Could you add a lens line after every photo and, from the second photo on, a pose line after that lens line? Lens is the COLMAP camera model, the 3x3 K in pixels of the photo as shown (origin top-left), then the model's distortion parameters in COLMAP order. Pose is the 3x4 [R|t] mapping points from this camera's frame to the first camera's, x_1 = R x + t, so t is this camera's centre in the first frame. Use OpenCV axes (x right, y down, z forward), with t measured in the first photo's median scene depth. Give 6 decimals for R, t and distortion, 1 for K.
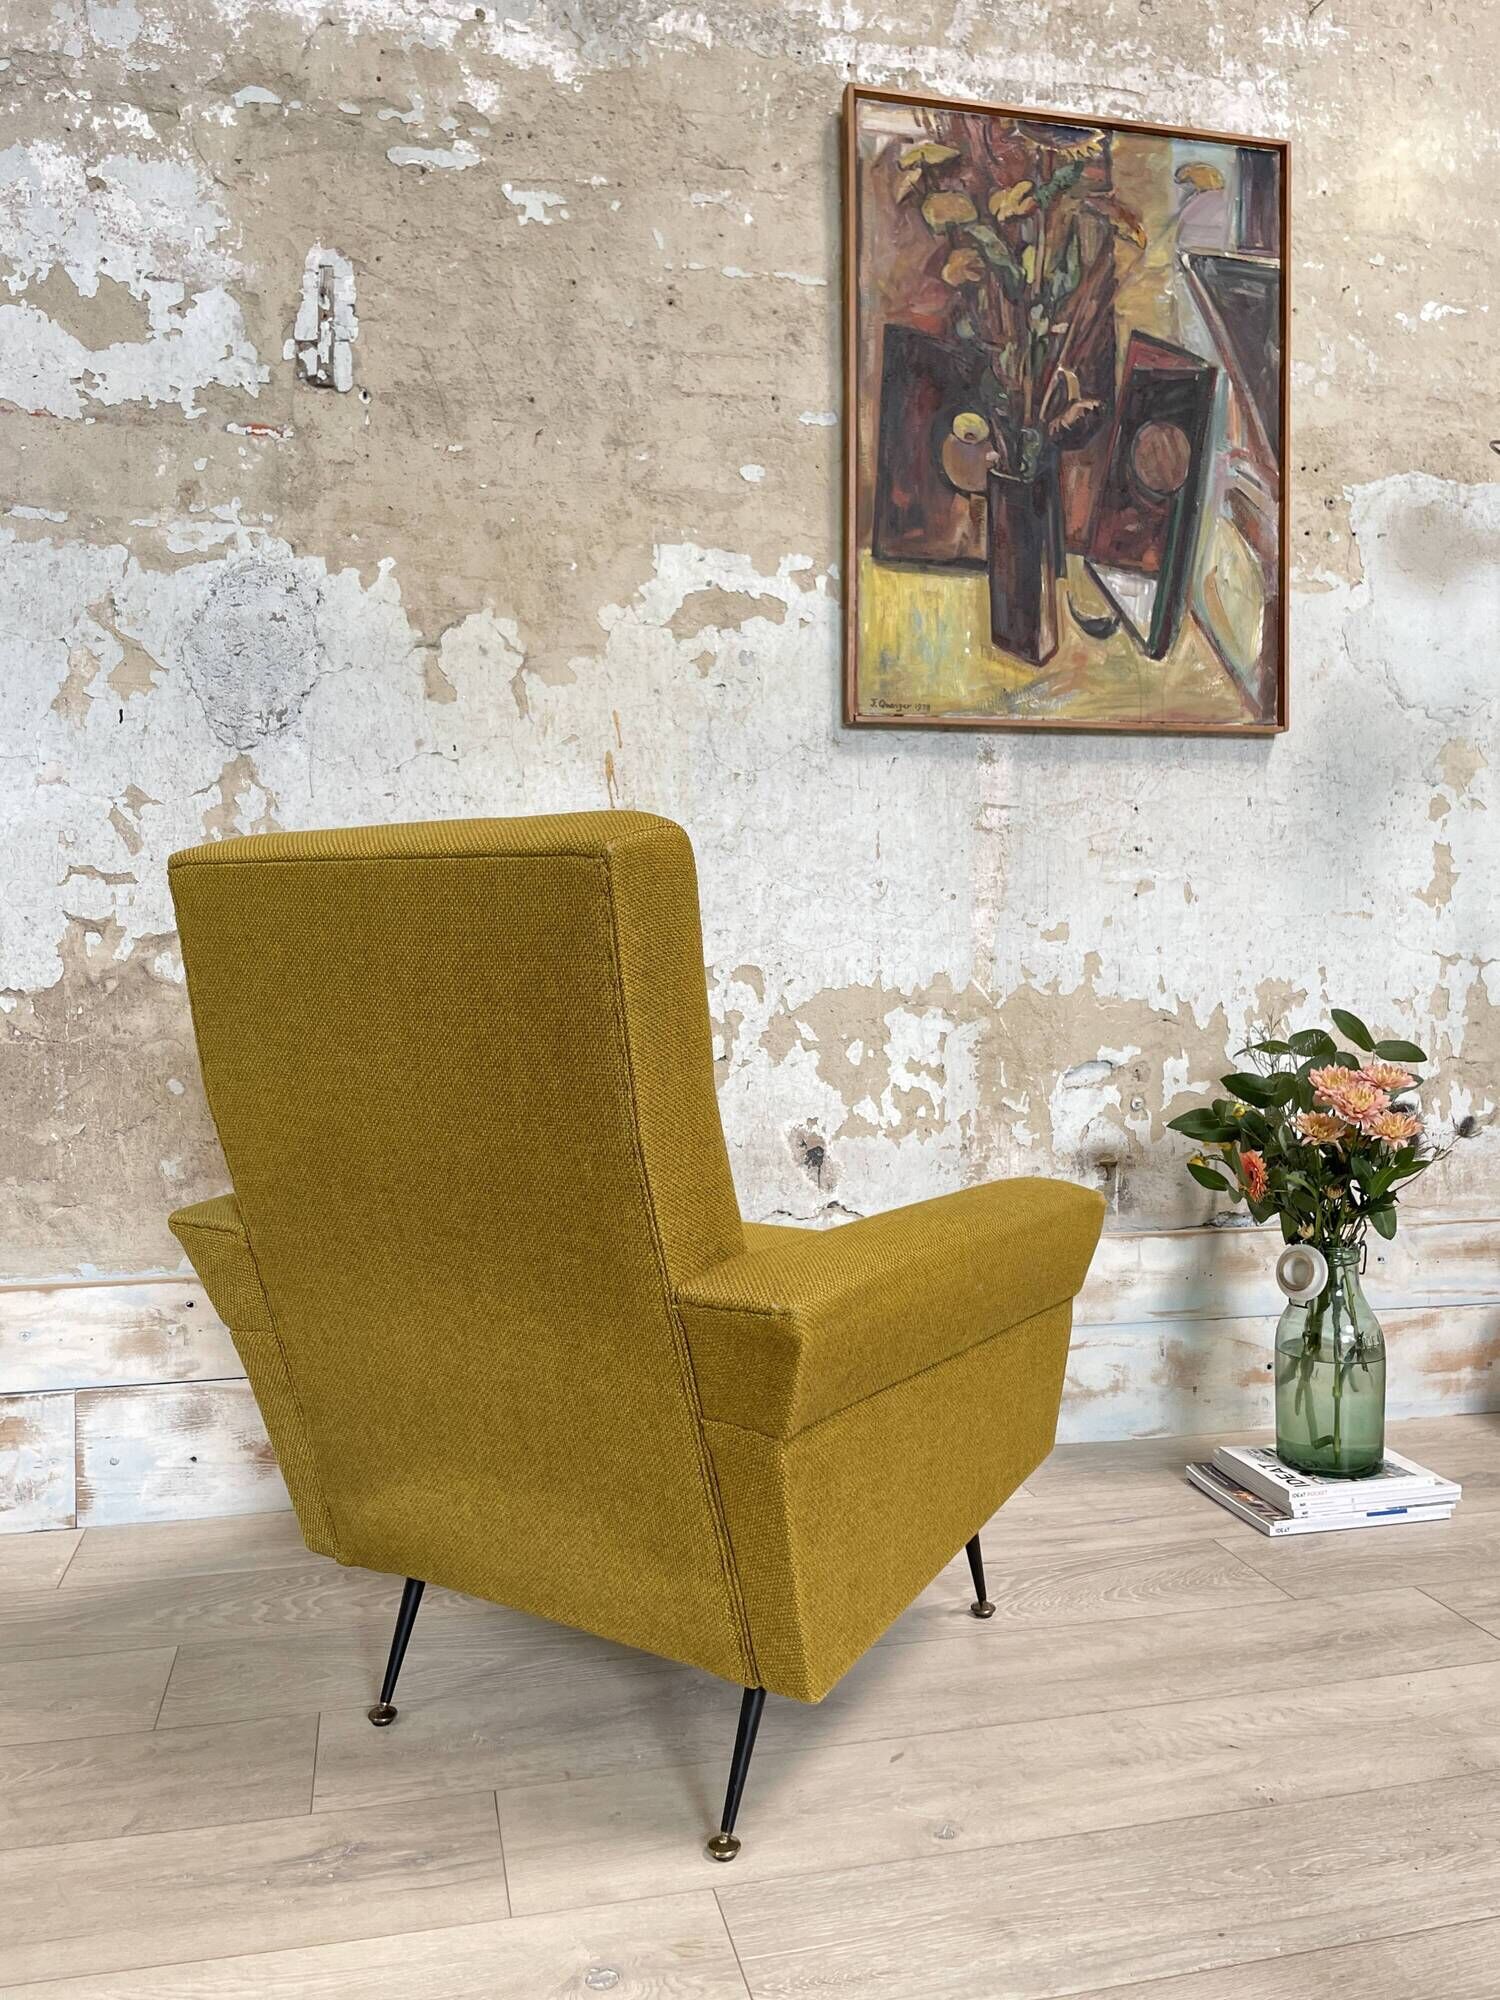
lens RADIAL K [[1514.0, 0, 749.1], [0, 1514.0, 996.0], [0, 0, 1]] dist [0.087461, -0.115069]
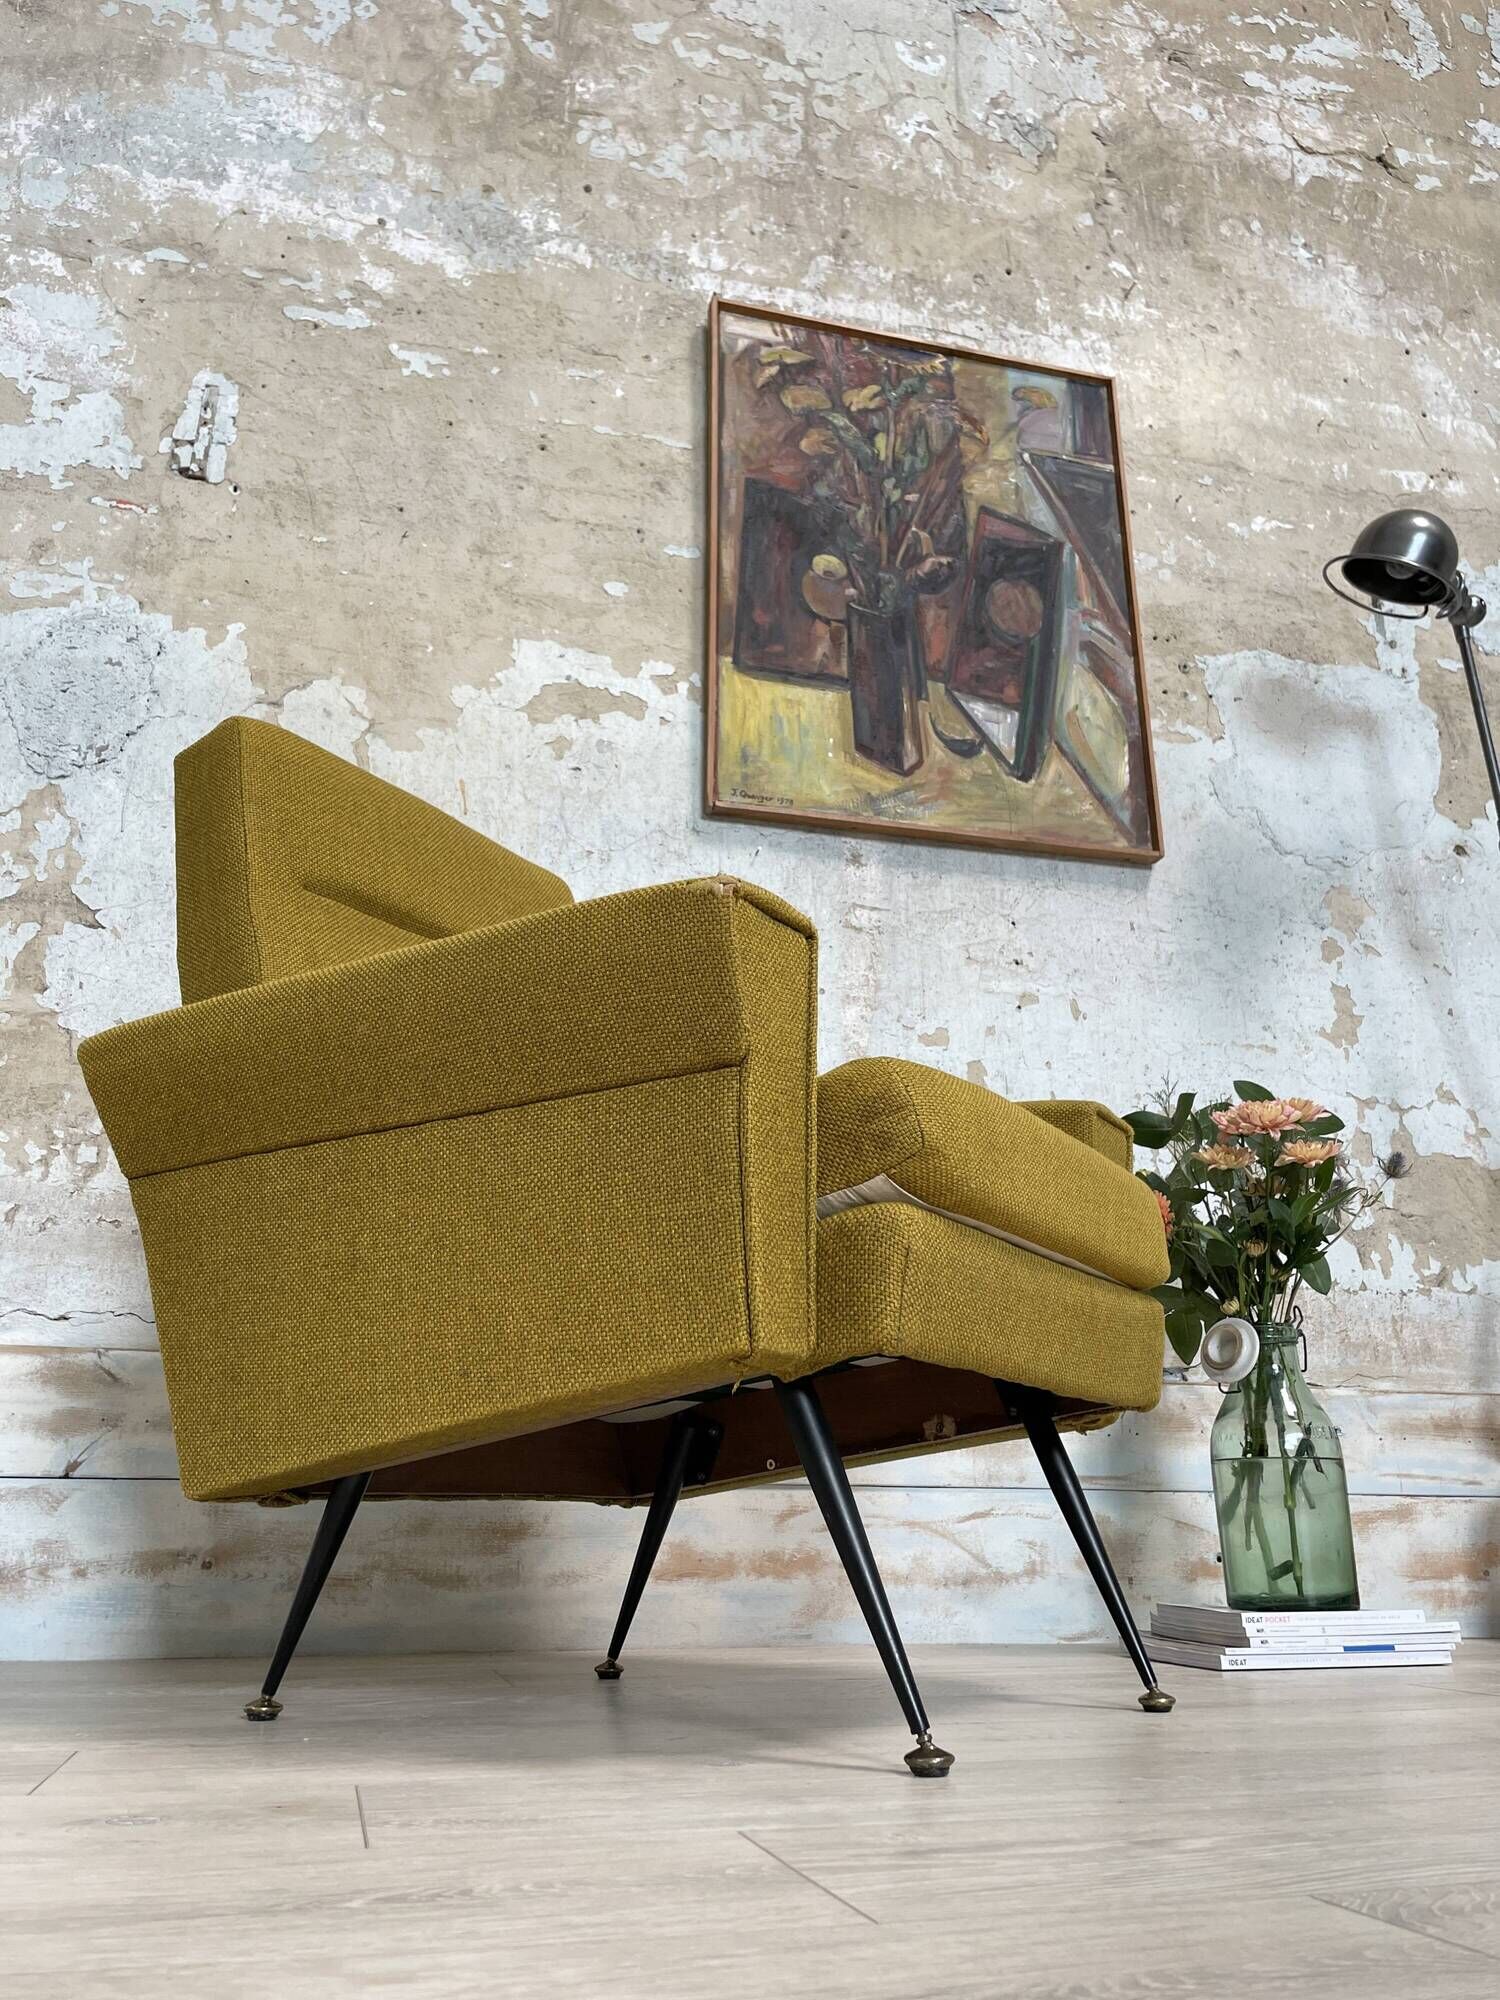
lens RADIAL K [[1514.0, 0, 749.3], [0, 1514.0, 992.7], [0, 0, 1]] dist [0.087461, -0.115069]
pose [[0.999566, 0.013738, 0.026058, 0.067263], [-0.003237, 0.930456, -0.366390, 0.277555], [-0.029279, 0.366147, 0.930096, 0.143549]]
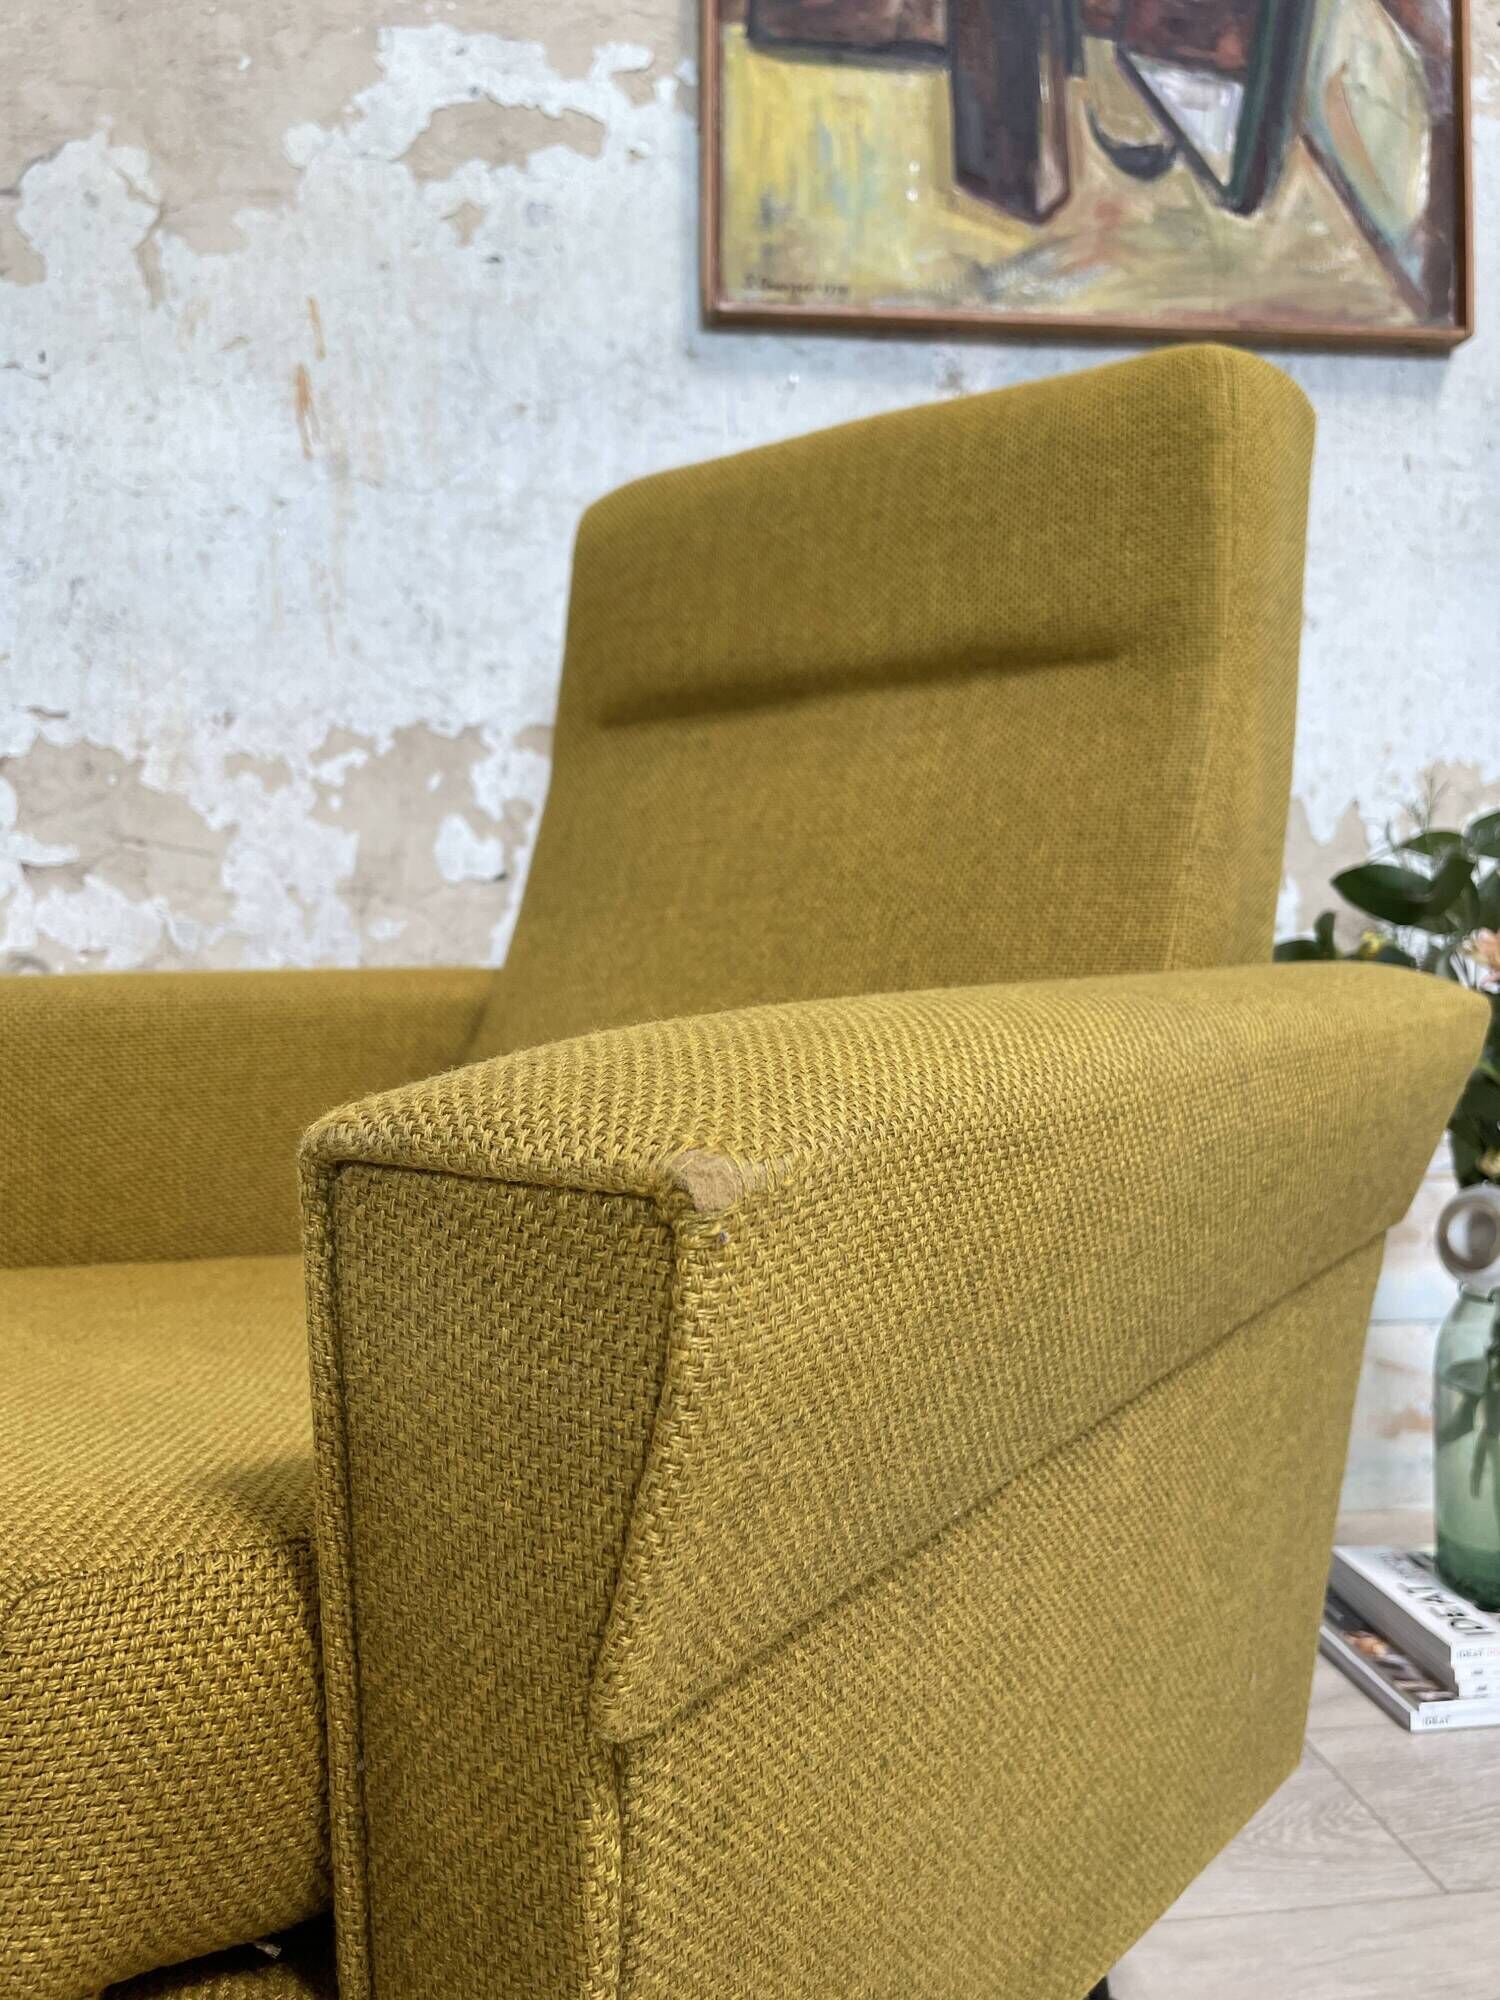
lens RADIAL K [[1519.8, 0, 757.0], [0, 1519.8, 1012.4], [0, 0, 1]] dist [0.089370, -0.121514]
pose [[0.992800, 0.003054, -0.119743, 0.156571], [-0.003011, 0.999995, 0.000542, 0.093369], [0.119744, -0.000178, 0.992805, 0.392338]]
